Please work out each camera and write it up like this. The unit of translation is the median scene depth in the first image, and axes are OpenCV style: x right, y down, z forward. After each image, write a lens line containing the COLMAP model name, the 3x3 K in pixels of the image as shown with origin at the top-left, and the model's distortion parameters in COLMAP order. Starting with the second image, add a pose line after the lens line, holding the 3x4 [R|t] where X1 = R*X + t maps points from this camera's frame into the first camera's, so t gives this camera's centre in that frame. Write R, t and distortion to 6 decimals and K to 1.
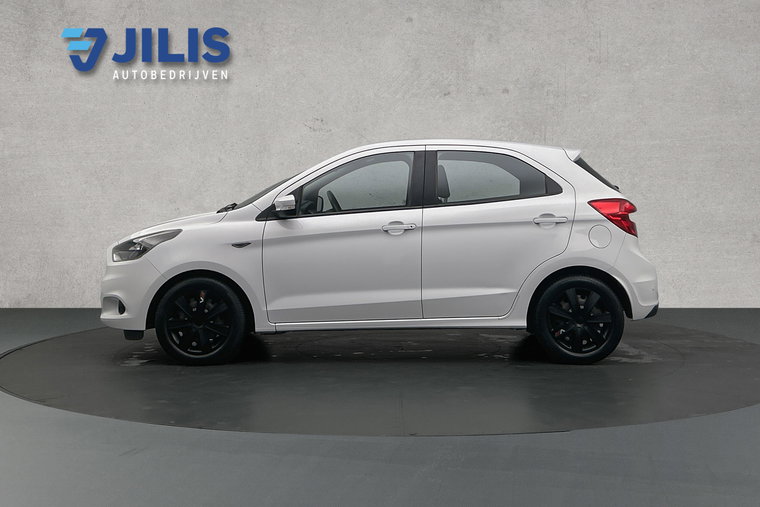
lens RADIAL K [[592.4, 0, 379.7], [0, 592.4, 253.2], [0, 0, 1]] dist [-0.011323, 0.001687]
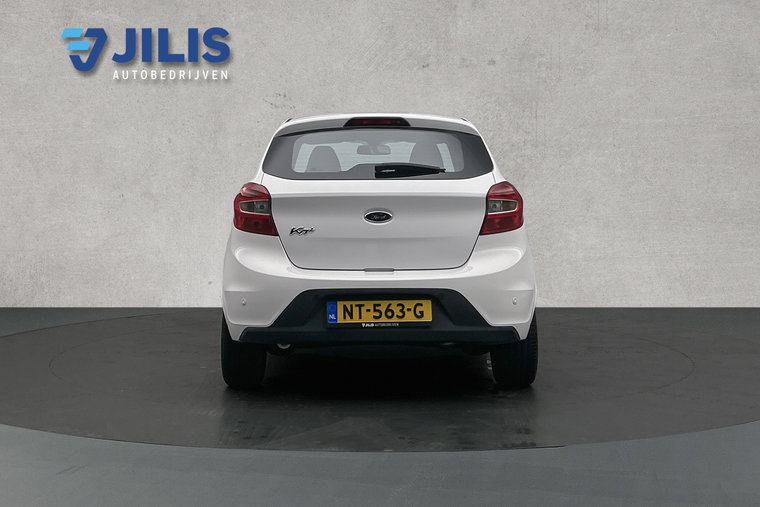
lens RADIAL K [[592.4, 0, 380.9], [0, 592.4, 253.7], [0, 0, 1]] dist [-0.011323, 0.001687]
pose [[0.999999, 0.000086, 0.001511, 0.045217], [-0.000087, 1.000000, 0.000316, 0.011882], [-0.001511, -0.000316, 0.999999, 0.114160]]
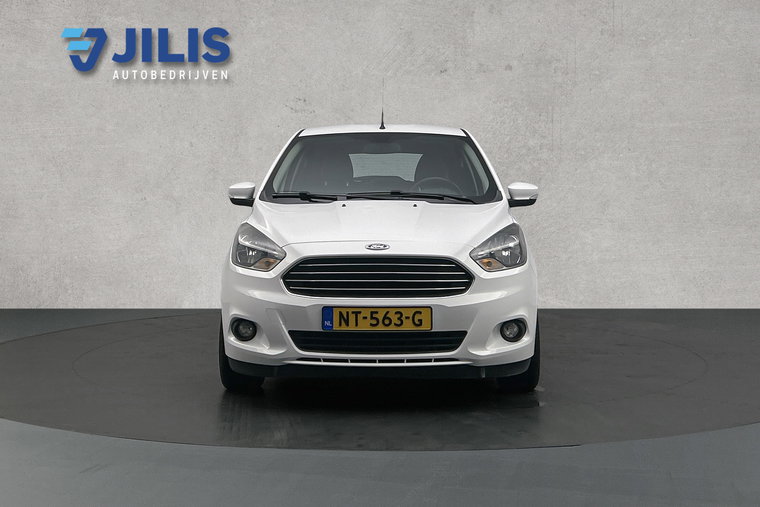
lens RADIAL K [[592.4, 0, 380.4], [0, 592.4, 253.6], [0, 0, 1]] dist [-0.011323, 0.001687]
pose [[1.000000, 0.000011, 0.000829, 0.016871], [-0.000011, 1.000000, 0.000286, 0.008447], [-0.000829, -0.000286, 1.000000, 0.099838]]
